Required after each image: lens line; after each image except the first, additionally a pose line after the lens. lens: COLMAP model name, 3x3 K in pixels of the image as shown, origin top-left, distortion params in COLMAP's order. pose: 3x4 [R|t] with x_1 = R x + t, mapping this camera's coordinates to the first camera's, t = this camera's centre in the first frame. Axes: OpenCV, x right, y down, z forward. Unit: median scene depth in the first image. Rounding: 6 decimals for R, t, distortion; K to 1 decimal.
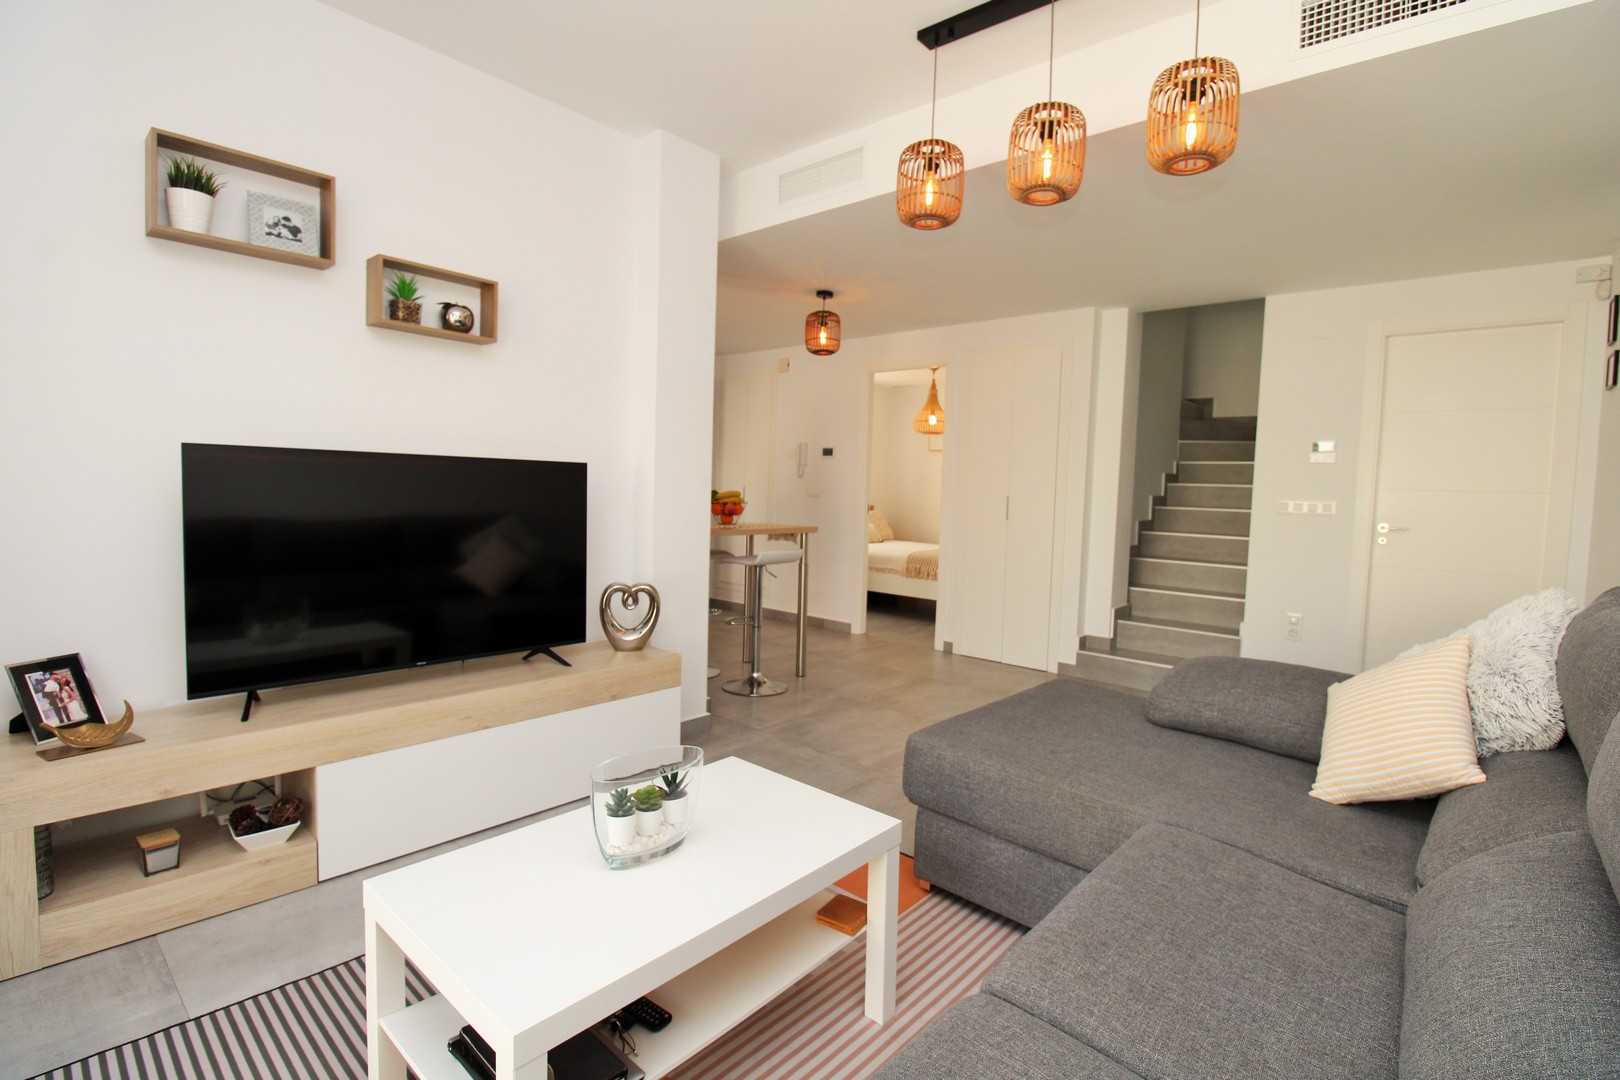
lens RADIAL K [[755.4, 0, 809.2], [0, 755.4, 530.1], [0, 0, 1]] dist [-0.000127, -0.012269]
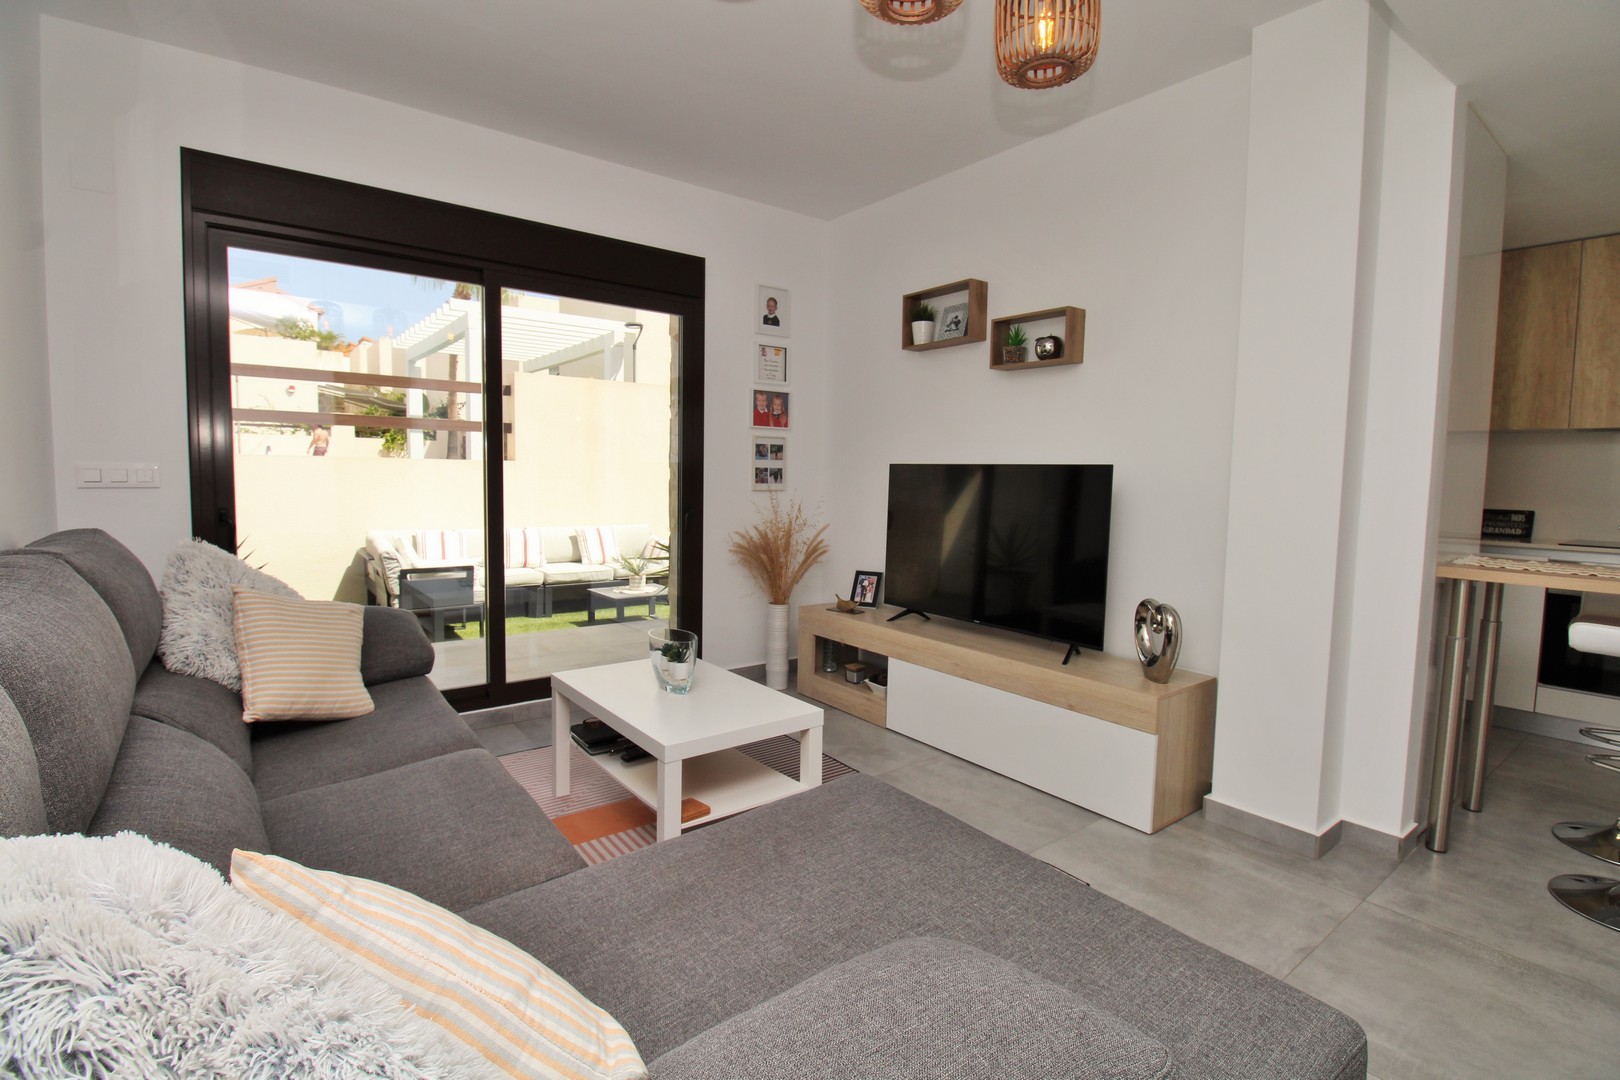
lens RADIAL K [[755.4, 0, 809.2], [0, 755.4, 530.1], [0, 0, 1]] dist [-0.000127, -0.012269]
pose [[-0.185862, 0.036259, -0.981907, 0.796988], [-0.087133, 0.994774, 0.053228, -0.026328], [0.978705, 0.095450, -0.181731, 0.892517]]
